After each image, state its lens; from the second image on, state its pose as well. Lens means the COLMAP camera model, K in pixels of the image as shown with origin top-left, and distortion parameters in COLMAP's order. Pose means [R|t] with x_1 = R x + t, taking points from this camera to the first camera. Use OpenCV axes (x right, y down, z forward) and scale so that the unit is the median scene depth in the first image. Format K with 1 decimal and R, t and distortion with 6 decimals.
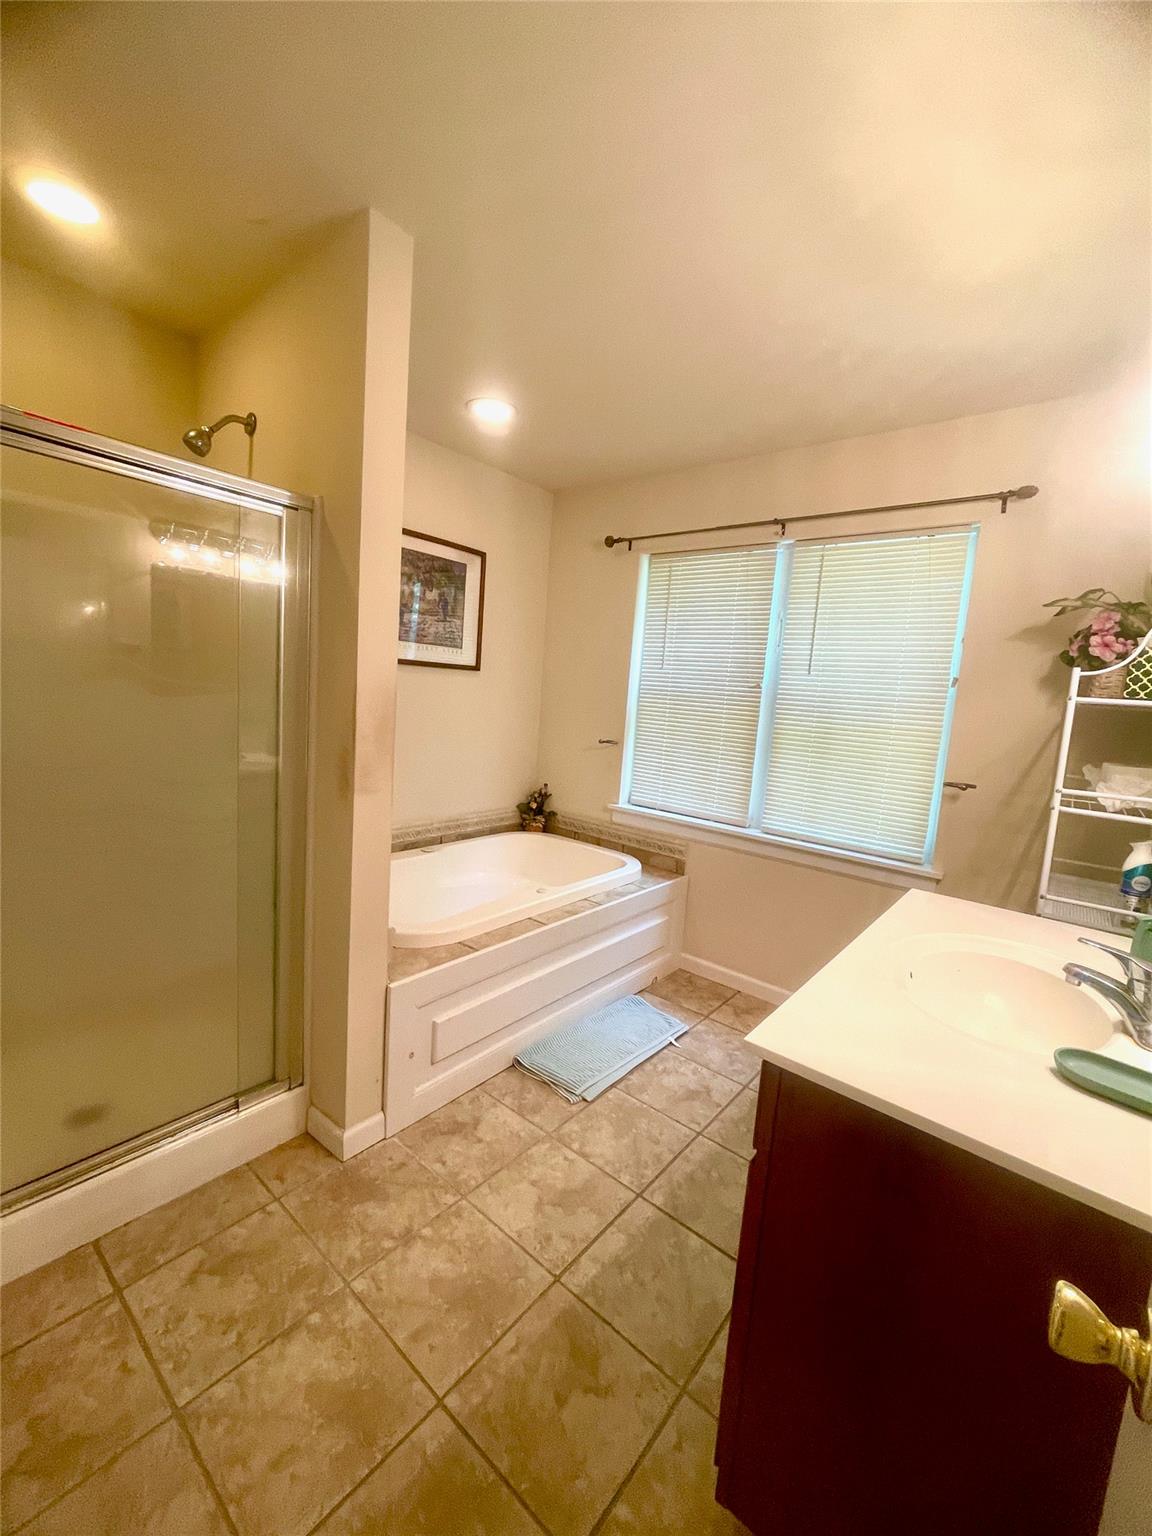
lens RADIAL K [[631.4, 0, 576.0], [0, 631.4, 768.0], [0, 0, 1]] dist [-0.001647, -0.000066]
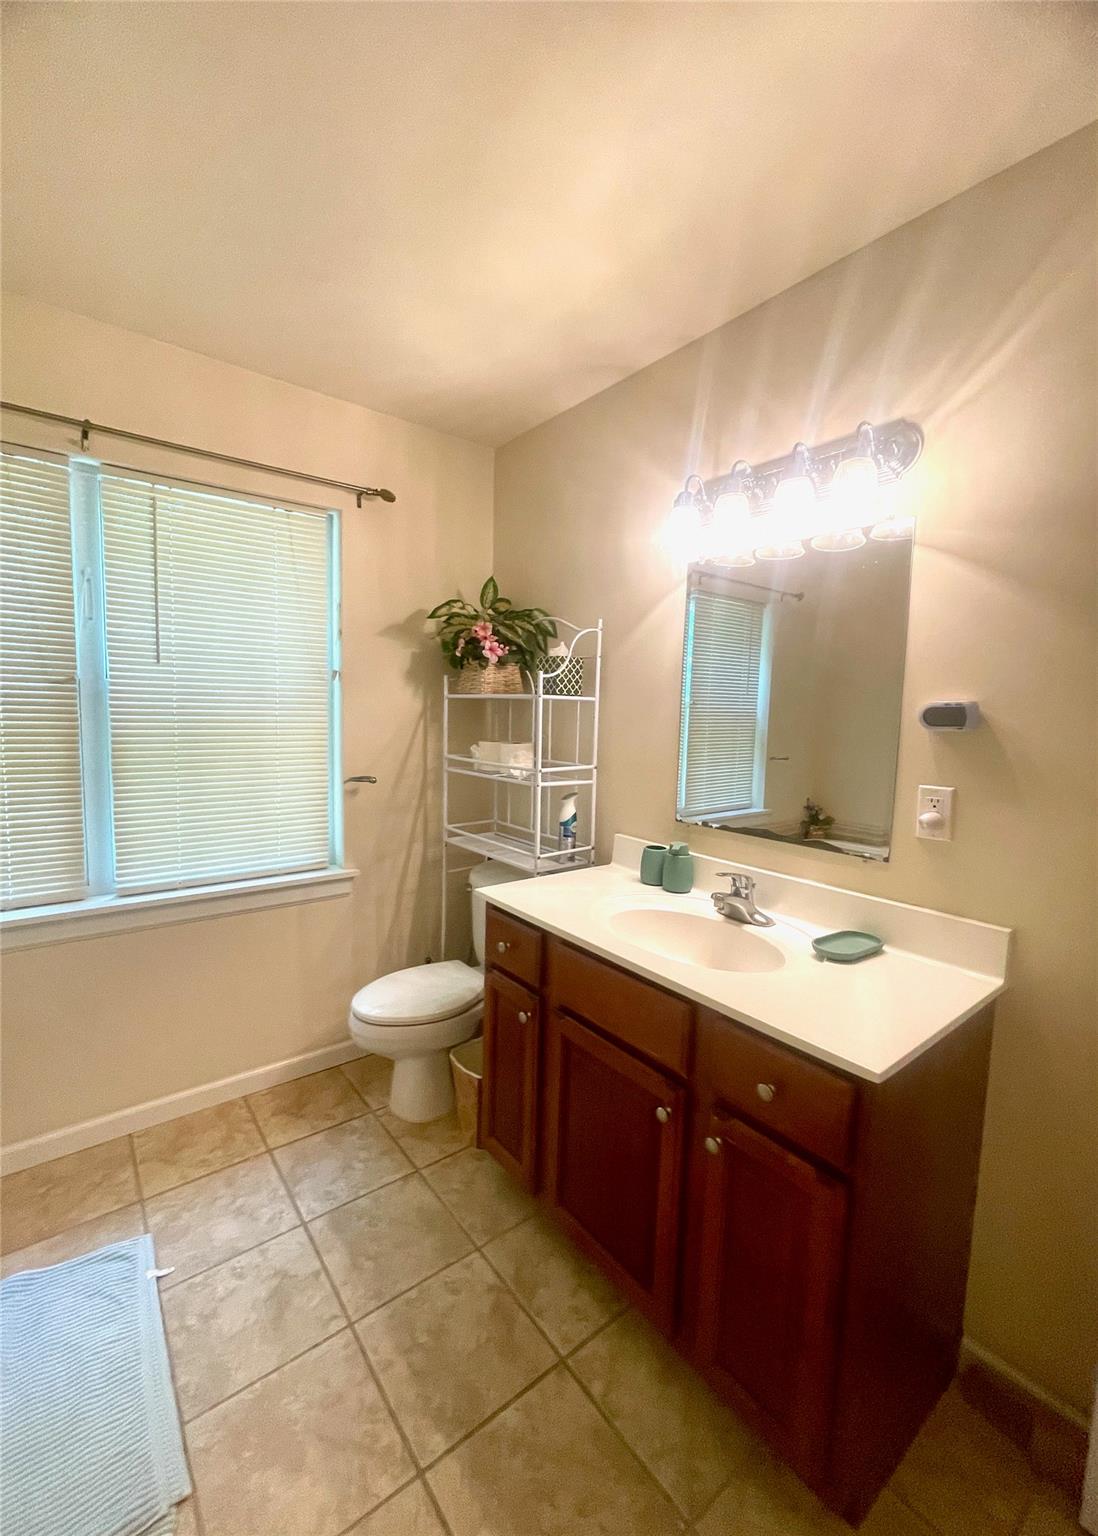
lens RADIAL K [[627.0, 0, 549.0], [0, 627.0, 768.0], [0, 0, 1]] dist [0.001058, 0.000016]
pose [[0.224376, -0.154732, 0.962140, -0.287936], [0.109578, 0.985058, 0.132864, -0.091685], [-0.968322, 0.075618, 0.237978, 0.486558]]
